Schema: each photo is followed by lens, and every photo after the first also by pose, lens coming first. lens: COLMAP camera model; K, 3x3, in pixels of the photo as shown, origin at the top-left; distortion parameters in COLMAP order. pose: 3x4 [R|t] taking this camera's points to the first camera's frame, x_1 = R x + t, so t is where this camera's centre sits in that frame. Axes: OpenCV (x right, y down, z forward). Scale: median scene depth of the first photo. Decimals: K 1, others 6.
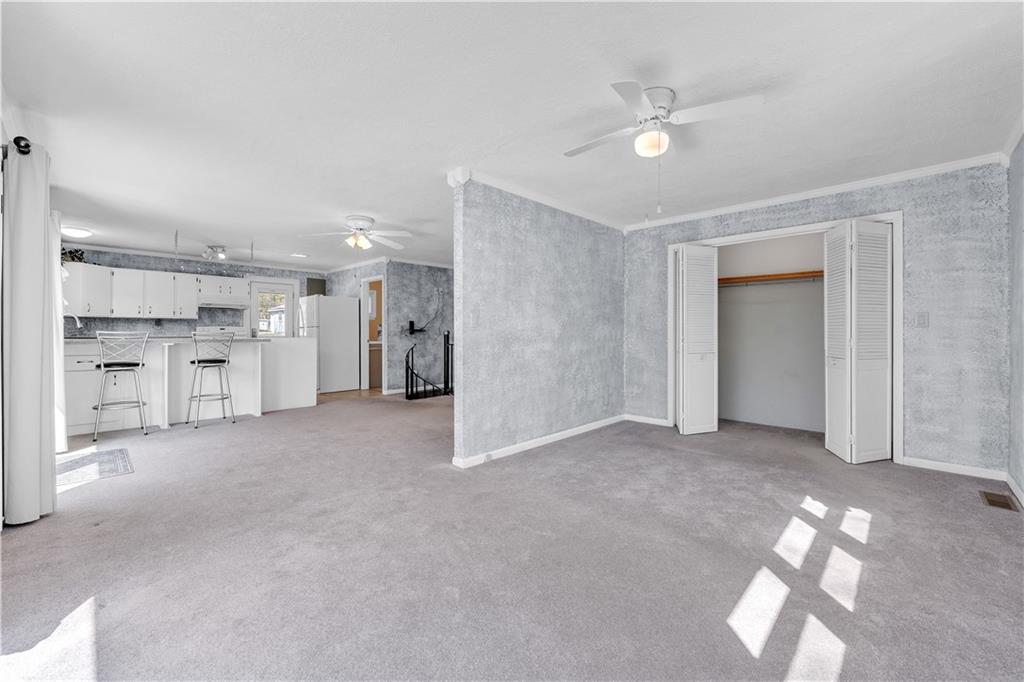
lens RADIAL K [[415.4, 0, 508.2], [0, 415.4, 333.3], [0, 0, 1]] dist [0.002737, 0.000237]
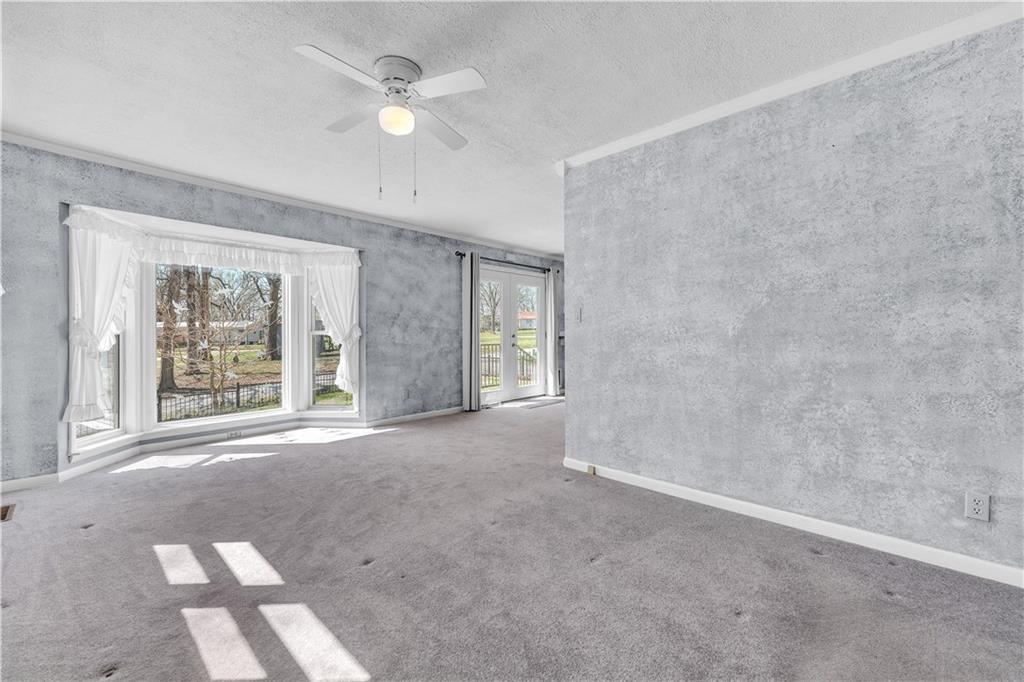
lens RADIAL K [[415.4, 0, 505.9], [0, 415.4, 335.8], [0, 0, 1]] dist [0.002737, 0.000237]
pose [[0.013359, 0.005381, -0.999896, 0.774840], [-0.000112, 0.999986, 0.005380, 0.009036], [0.999911, 0.000040, 0.013360, 0.749109]]
